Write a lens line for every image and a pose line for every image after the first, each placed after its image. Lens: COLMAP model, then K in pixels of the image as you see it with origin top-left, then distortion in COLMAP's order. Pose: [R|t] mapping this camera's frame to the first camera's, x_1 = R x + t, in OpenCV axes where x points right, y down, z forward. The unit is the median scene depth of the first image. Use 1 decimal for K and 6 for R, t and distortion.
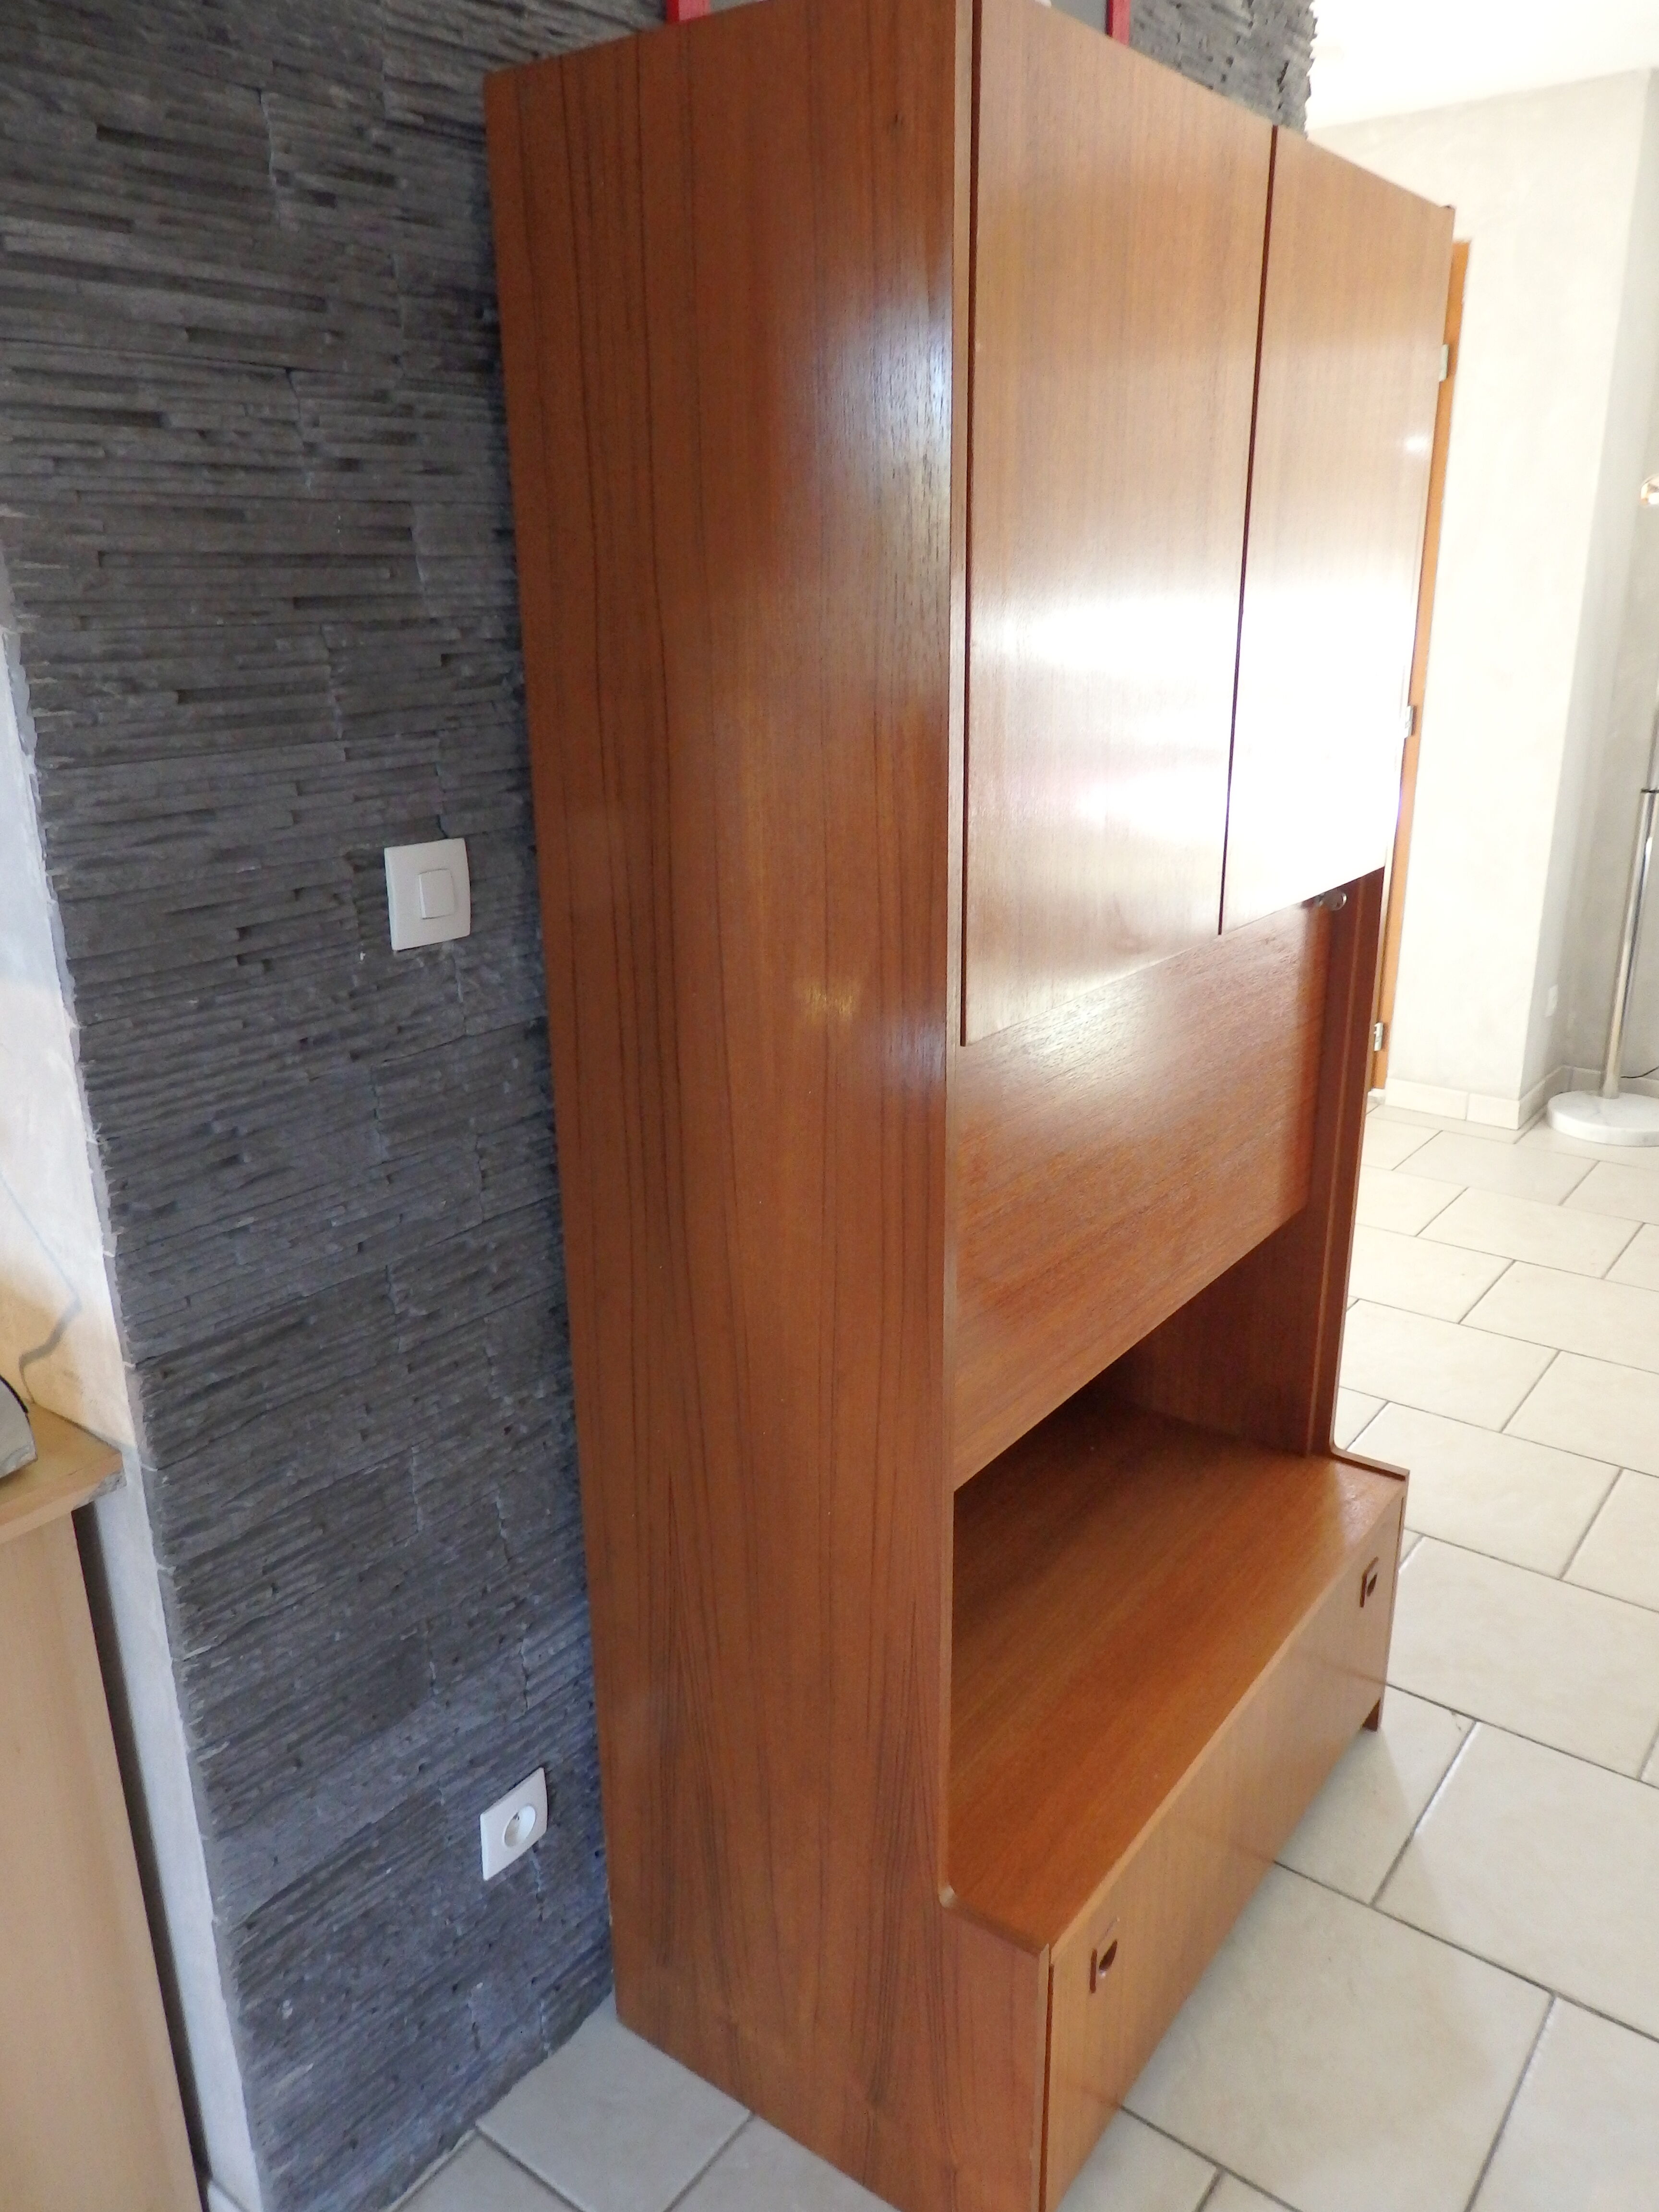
lens RADIAL K [[1667.8, 0, 829.5], [0, 1667.8, 1106.0], [0, 0, 1]] dist [0.020927, 0.001399]
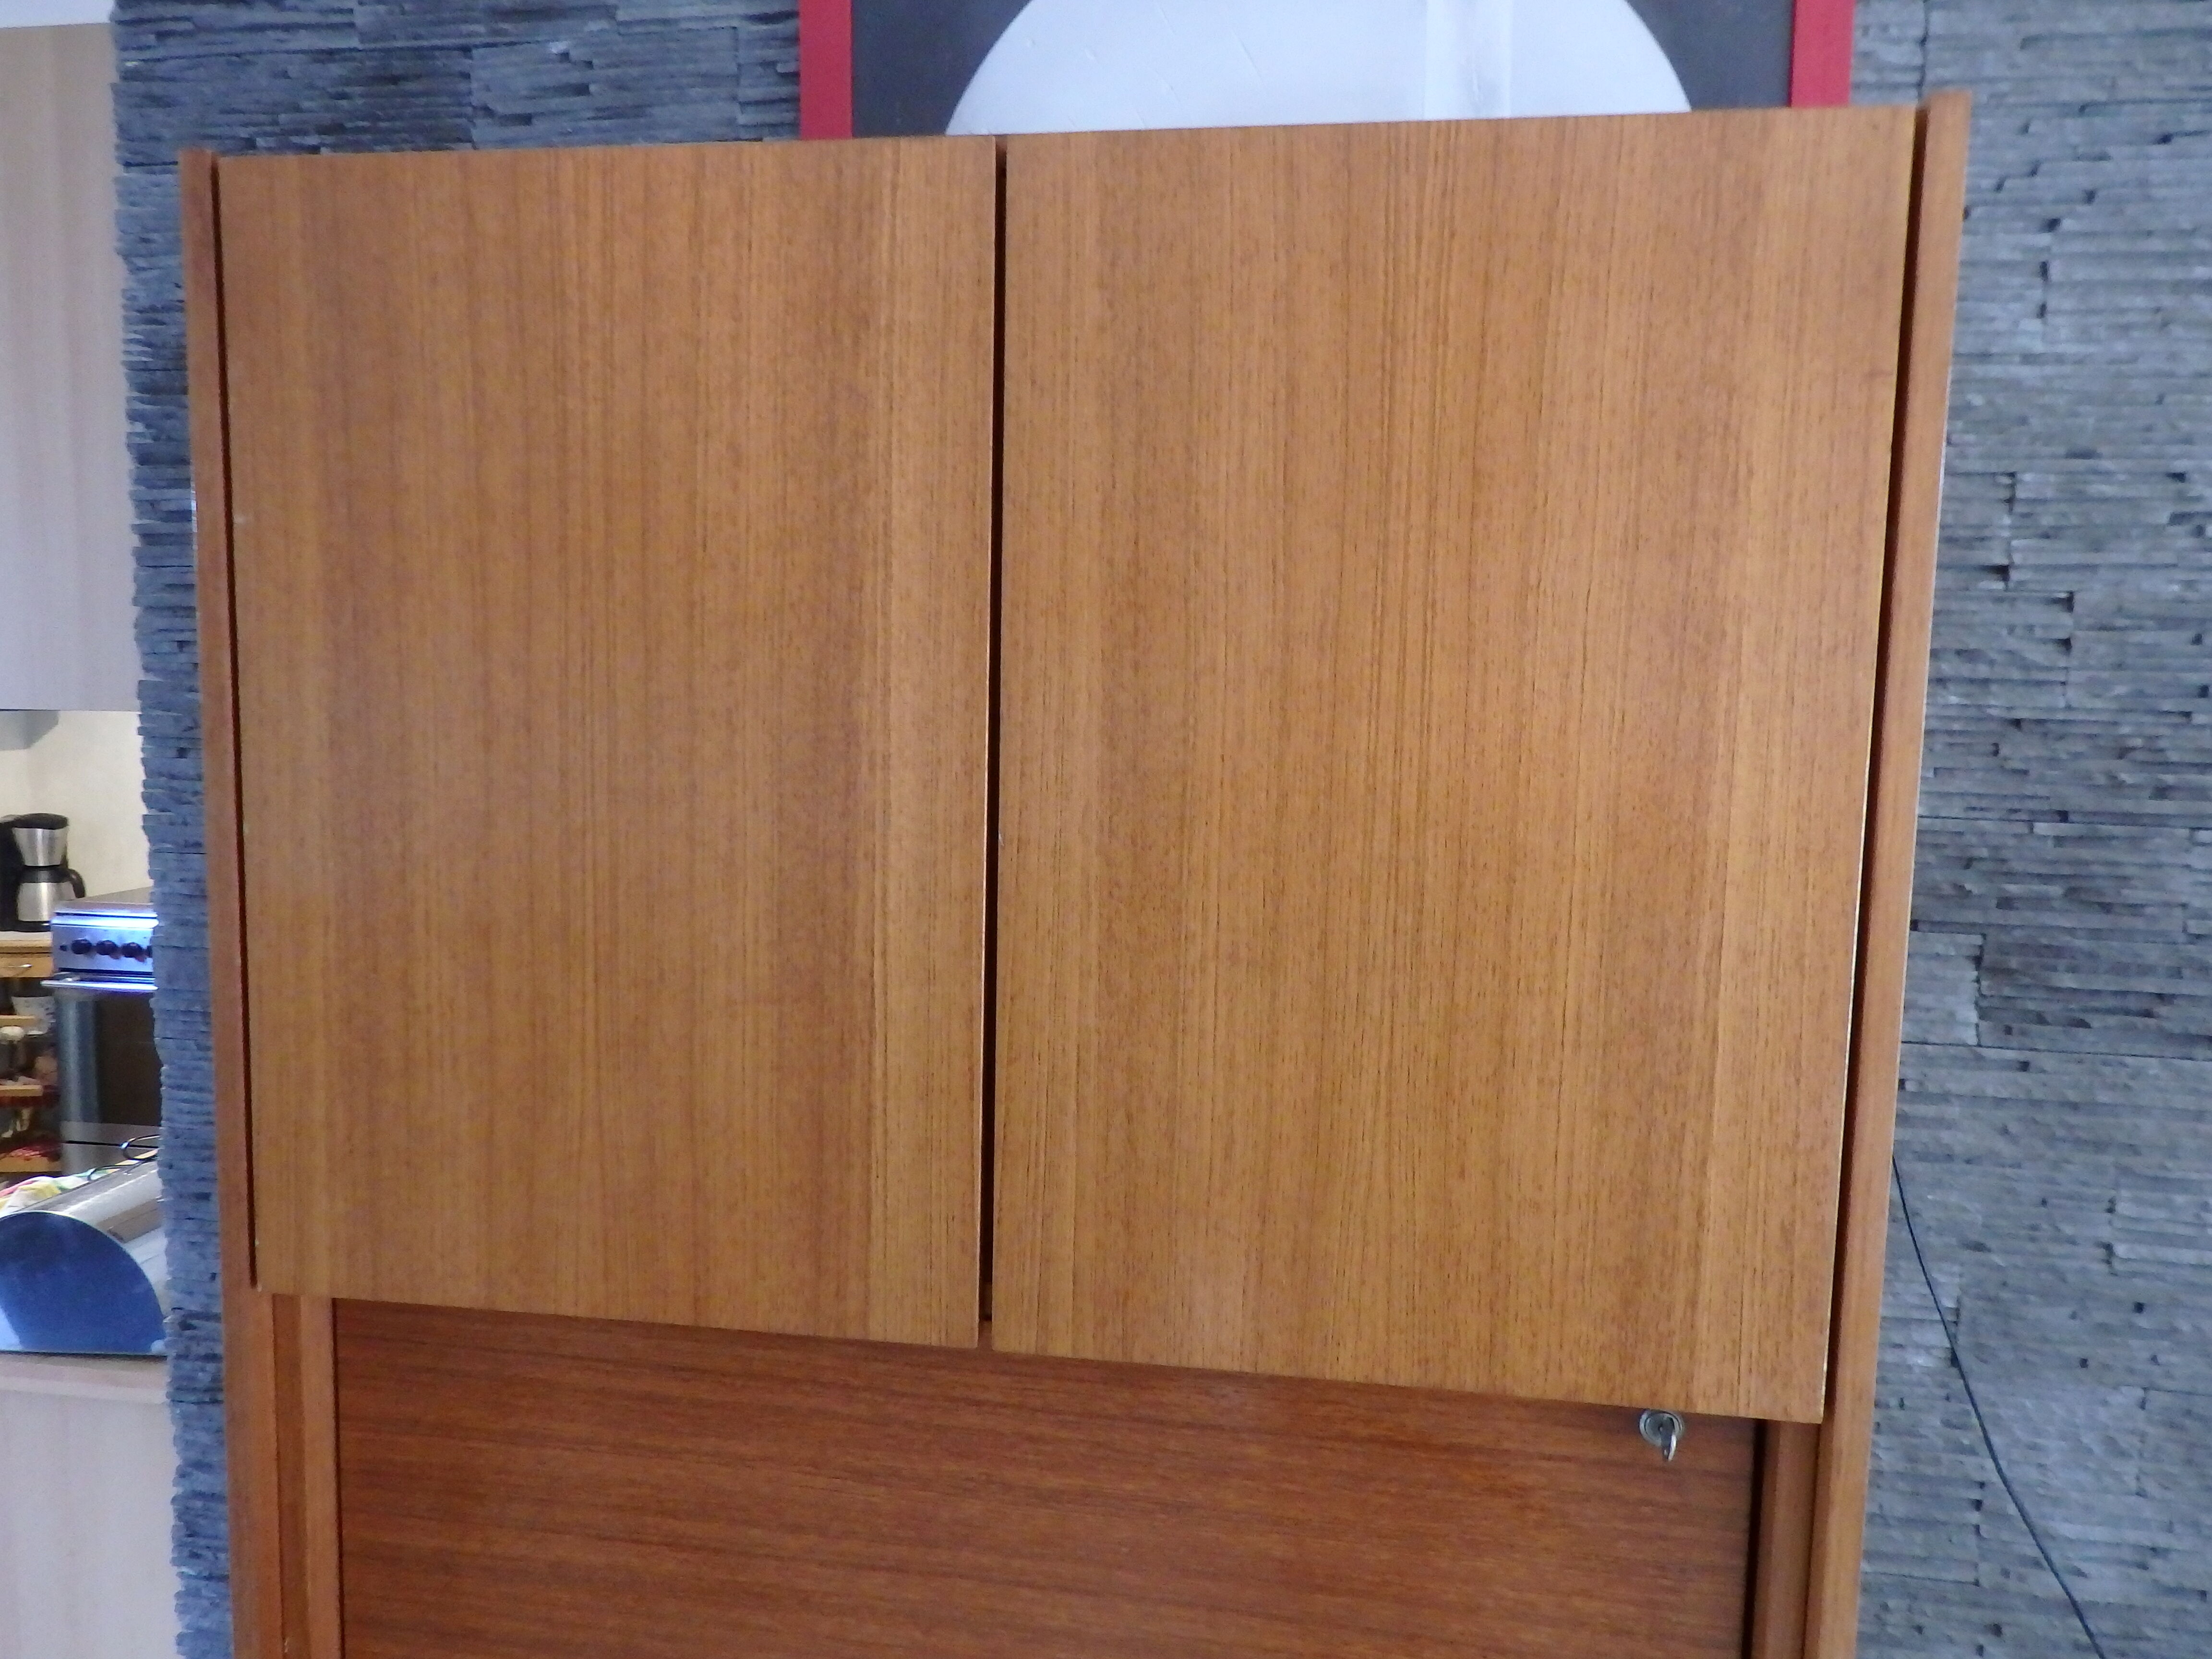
lens RADIAL K [[1667.8, 0, 1106.0], [0, 1667.8, 829.5], [0, 0, 1]] dist [0.020927, 0.001399]
pose [[0.463926, 0.109295, -0.879106, 1.051509], [-0.302600, 0.952222, -0.041304, -0.372766], [0.832590, 0.285179, 0.474833, 0.923900]]
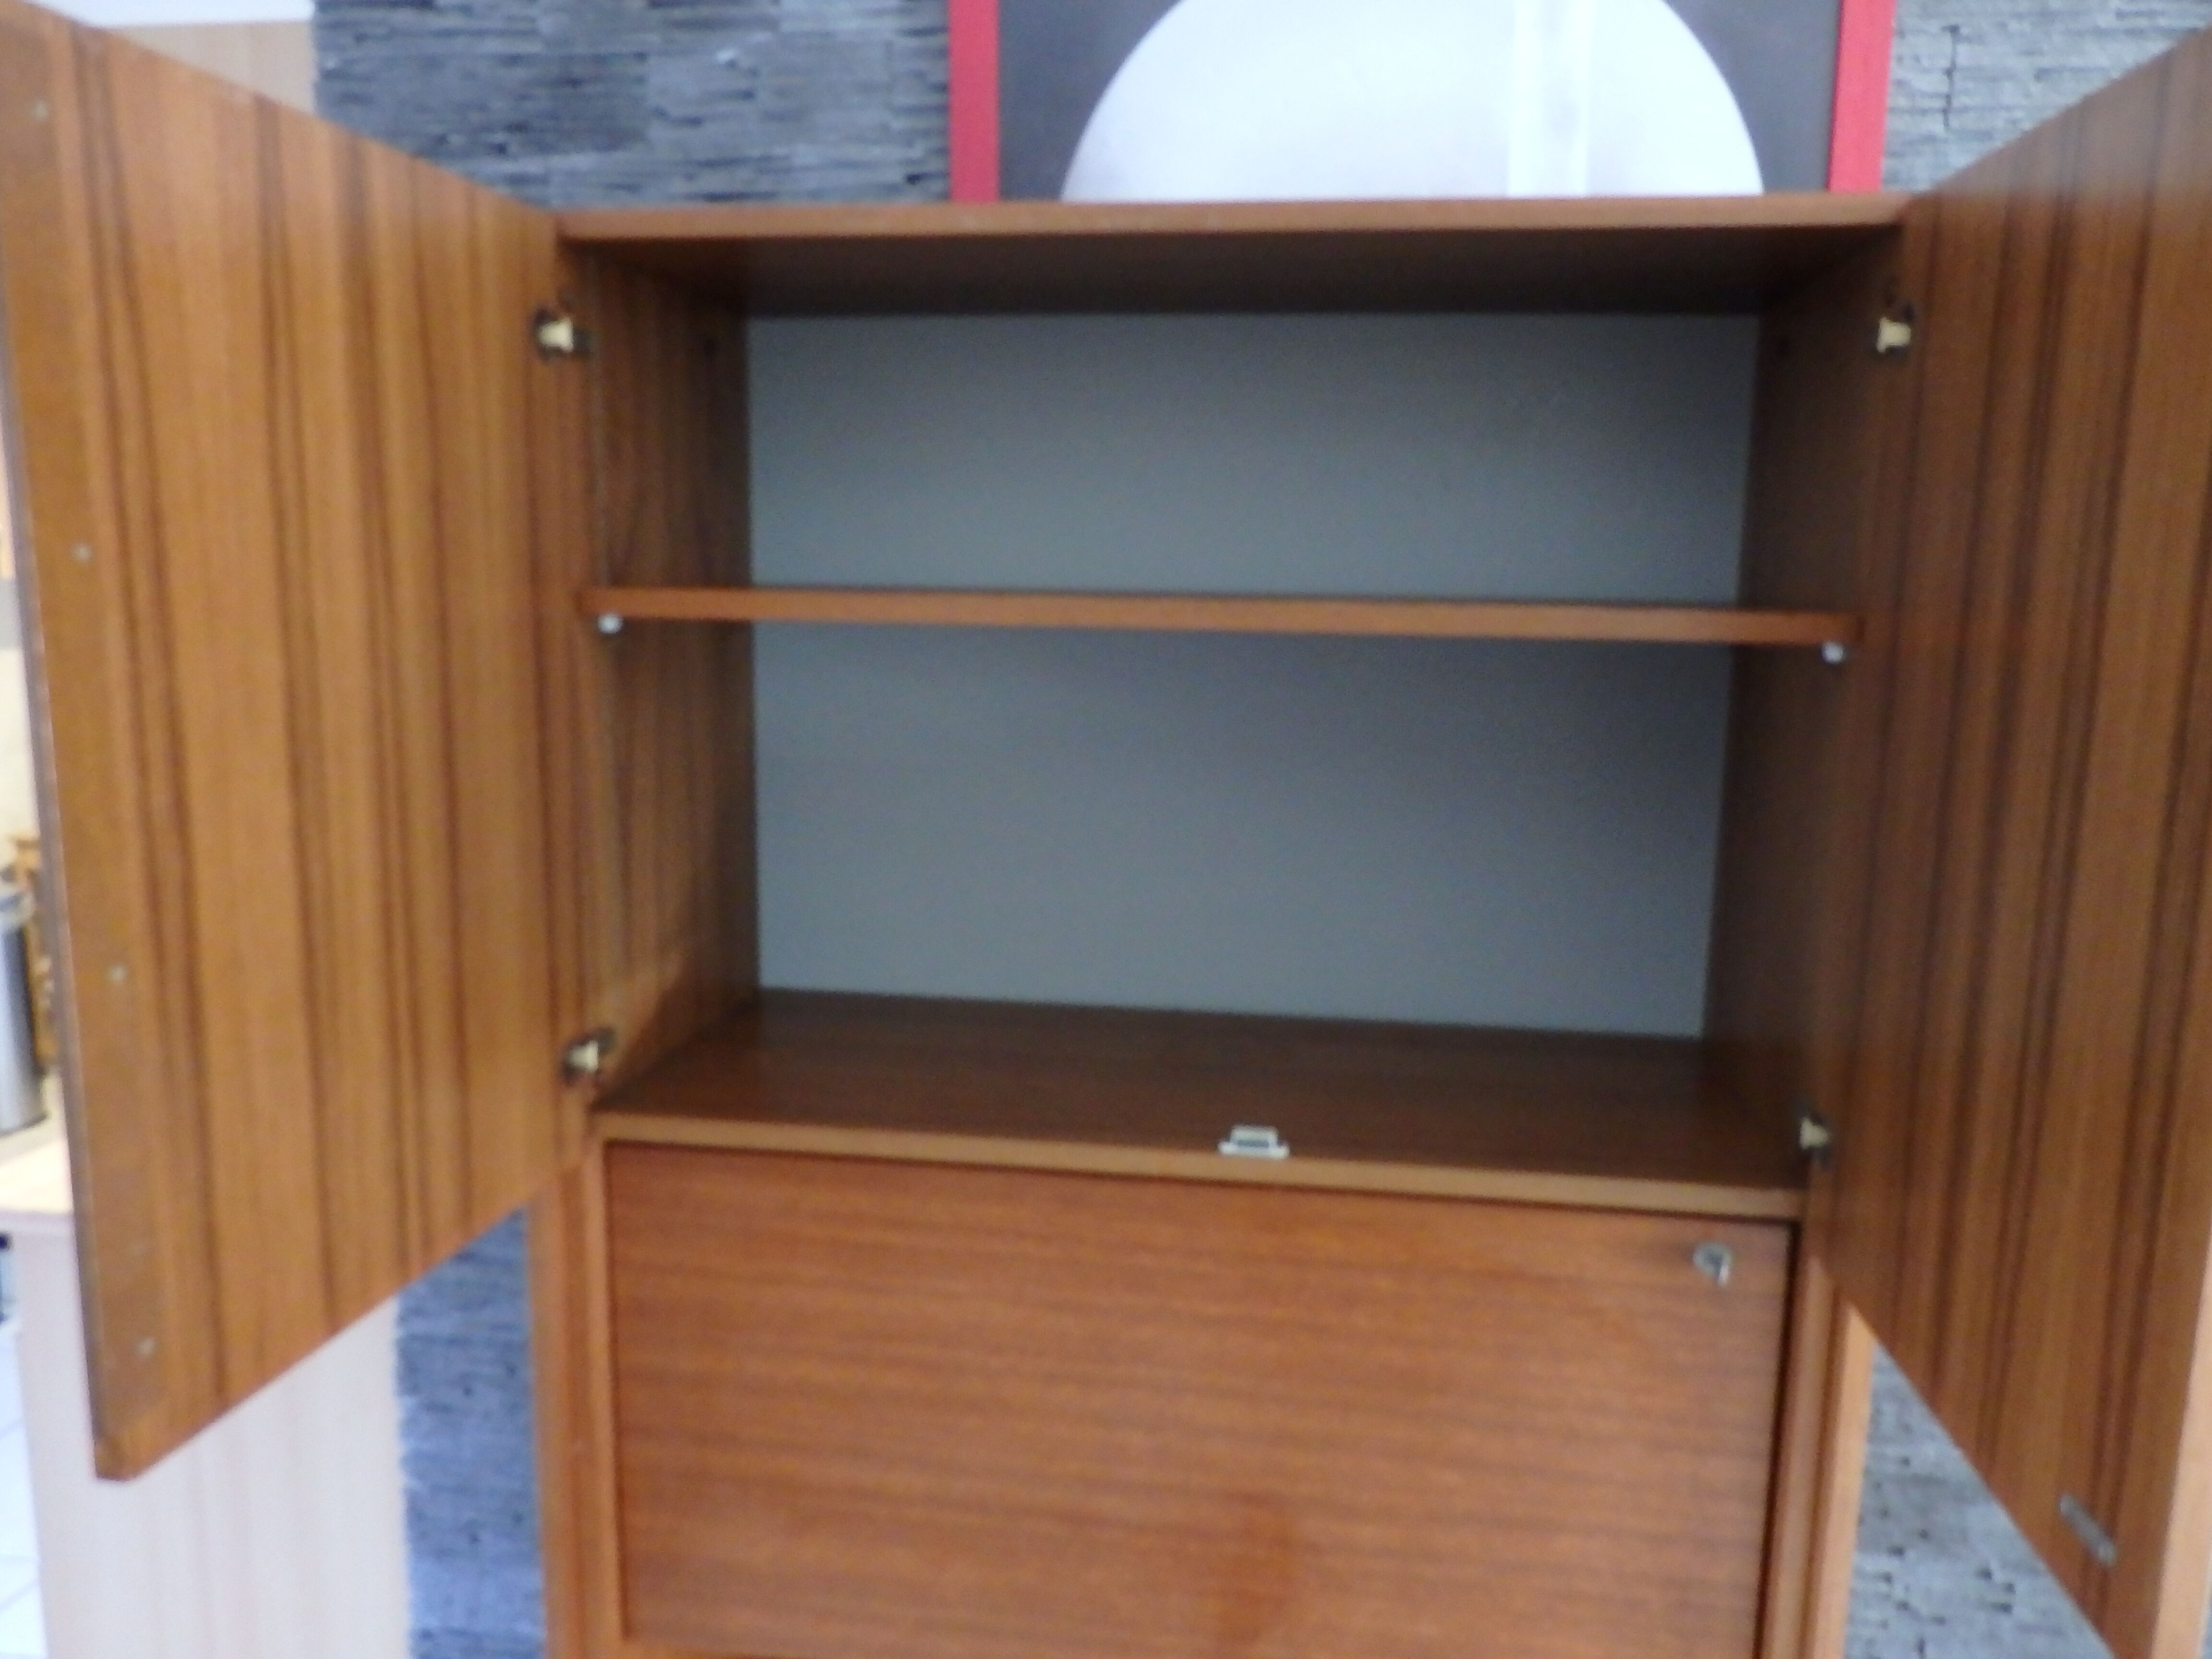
lens RADIAL K [[1667.8, 0, 1106.0], [0, 1667.8, 829.5], [0, 0, 1]] dist [0.020927, 0.001399]
pose [[0.486214, 0.169499, -0.857243, 1.140772], [-0.299643, 0.953869, 0.018652, -0.367406], [0.820859, 0.247798, 0.514574, 0.721370]]
